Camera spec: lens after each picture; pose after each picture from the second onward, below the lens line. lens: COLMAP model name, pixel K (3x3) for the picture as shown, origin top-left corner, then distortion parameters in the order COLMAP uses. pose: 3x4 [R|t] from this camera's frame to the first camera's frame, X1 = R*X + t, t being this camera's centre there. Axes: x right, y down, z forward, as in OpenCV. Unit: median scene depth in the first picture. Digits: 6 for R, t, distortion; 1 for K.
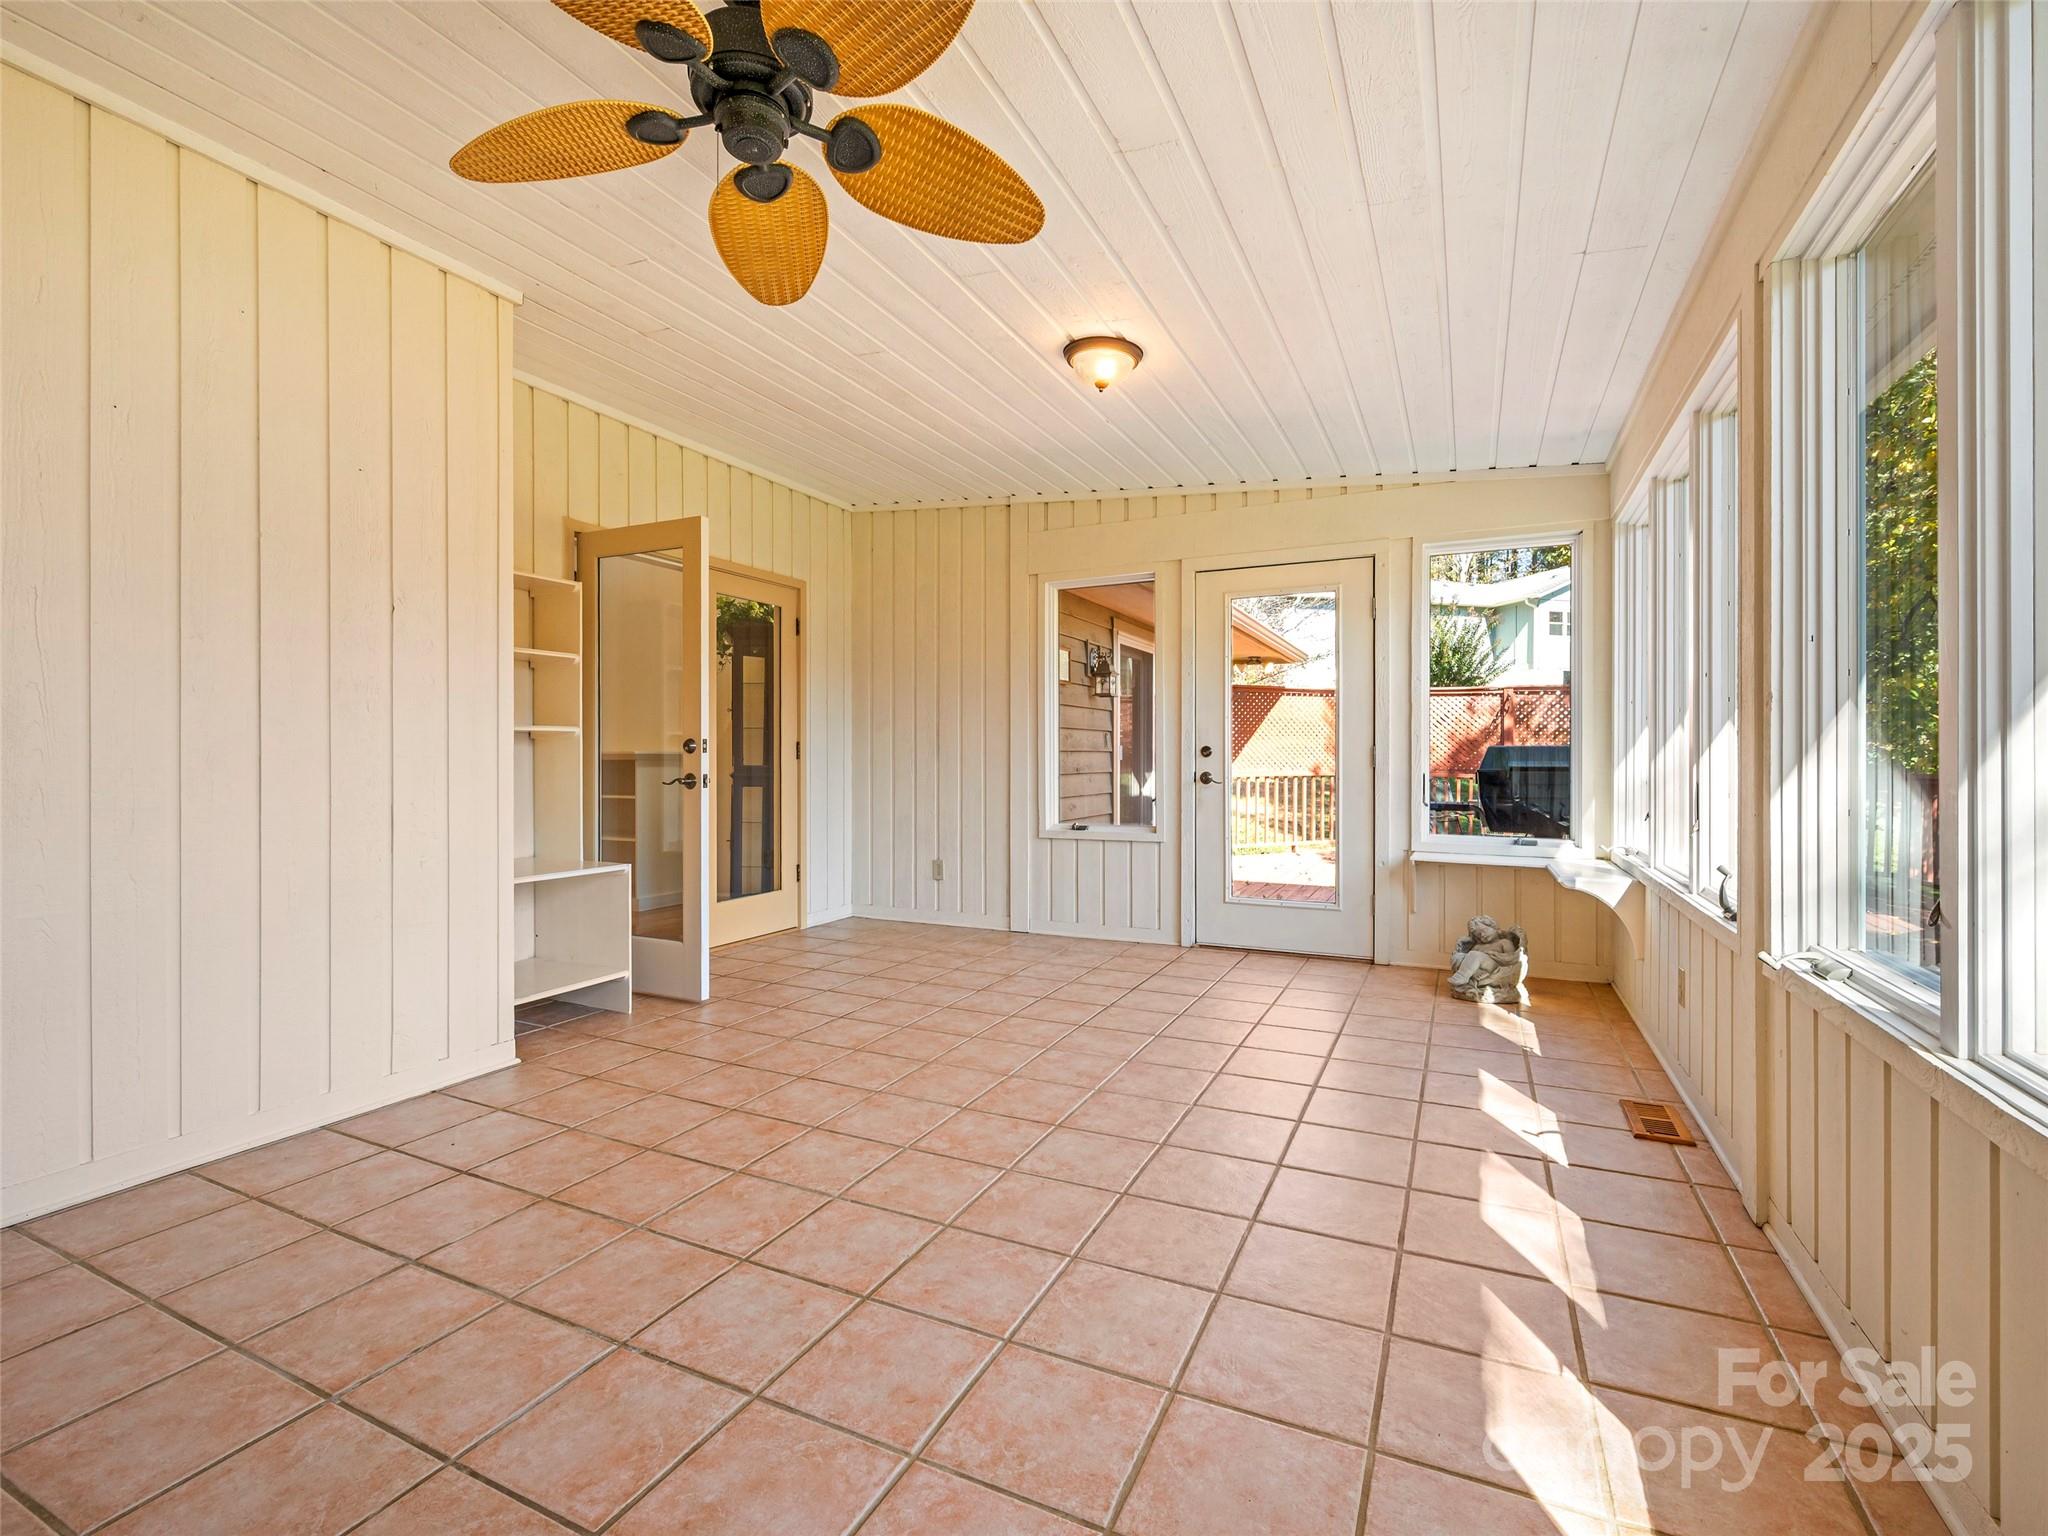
lens RADIAL K [[922.8, 0, 1025.2], [0, 922.8, 760.2], [0, 0, 1]] dist [0.001870, -0.000746]
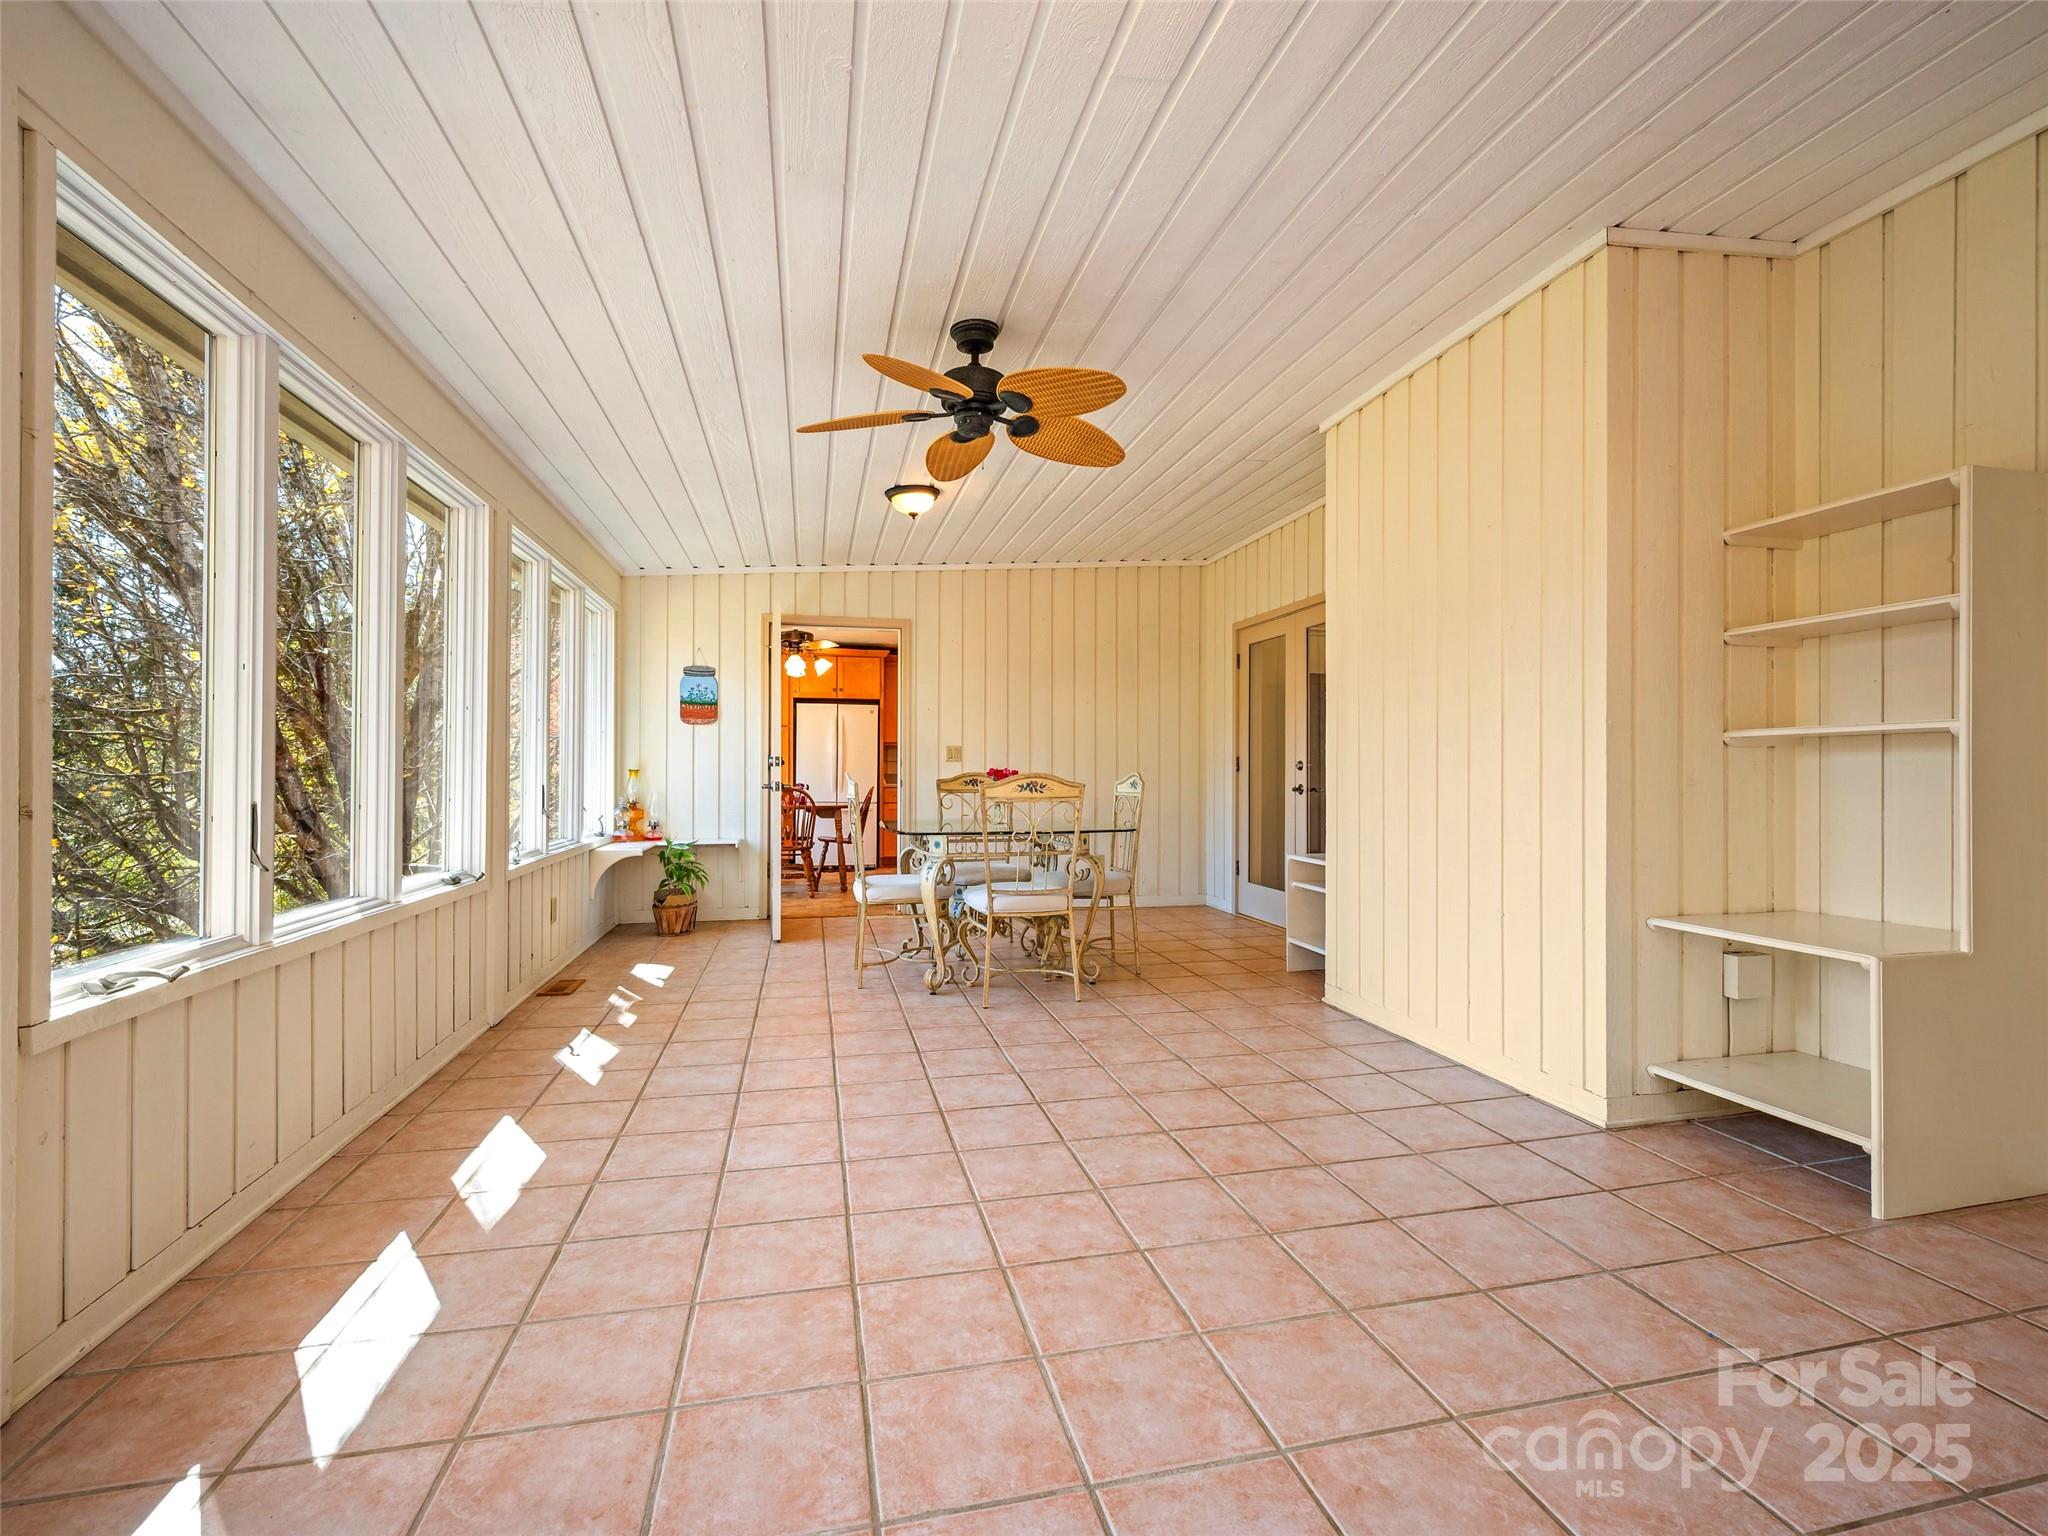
lens RADIAL K [[922.8, 0, 1025.0], [0, 922.8, 769.1], [0, 0, 1]] dist [0.001870, -0.000746]
pose [[-0.777480, -0.002915, -0.628901, 0.548218], [-0.003187, 0.999995, -0.000696, -0.002581], [0.628899, 0.001463, -0.777485, 1.785389]]
